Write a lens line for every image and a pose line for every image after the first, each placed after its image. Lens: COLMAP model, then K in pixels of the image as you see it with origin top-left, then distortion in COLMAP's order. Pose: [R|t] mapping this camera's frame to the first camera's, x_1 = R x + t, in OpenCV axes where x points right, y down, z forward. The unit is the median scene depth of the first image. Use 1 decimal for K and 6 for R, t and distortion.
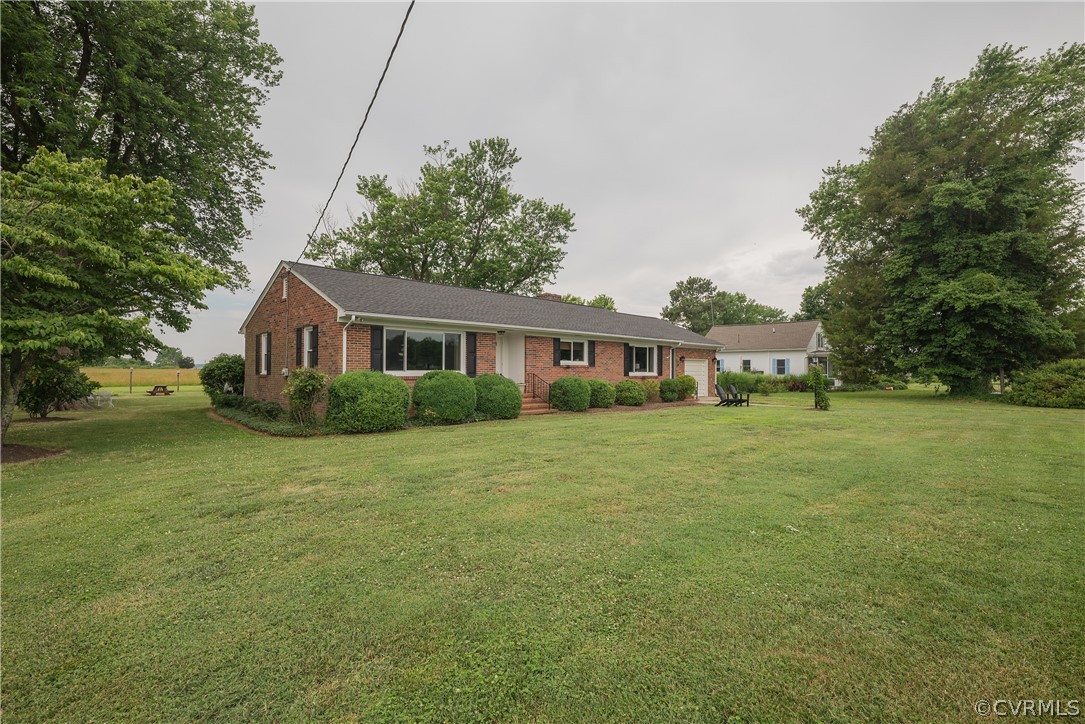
lens RADIAL K [[484.7, 0, 539.4], [0, 484.7, 362.5], [0, 0, 1]] dist [-0.001630, 0.001122]
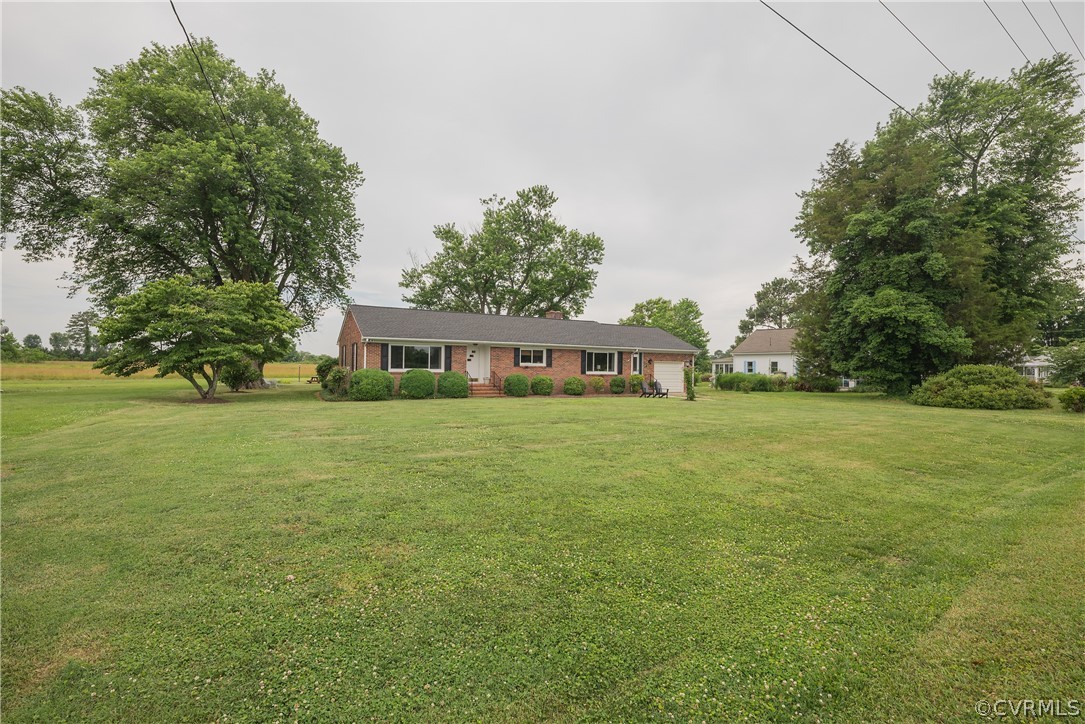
lens RADIAL K [[484.7, 0, 551.4], [0, 484.7, 367.9], [0, 0, 1]] dist [-0.001630, 0.001122]
pose [[0.965379, 0.009446, -0.260680, 0.415423], [-0.005680, 0.999868, 0.015197, -0.009486], [0.260789, -0.013190, 0.965306, -0.323418]]
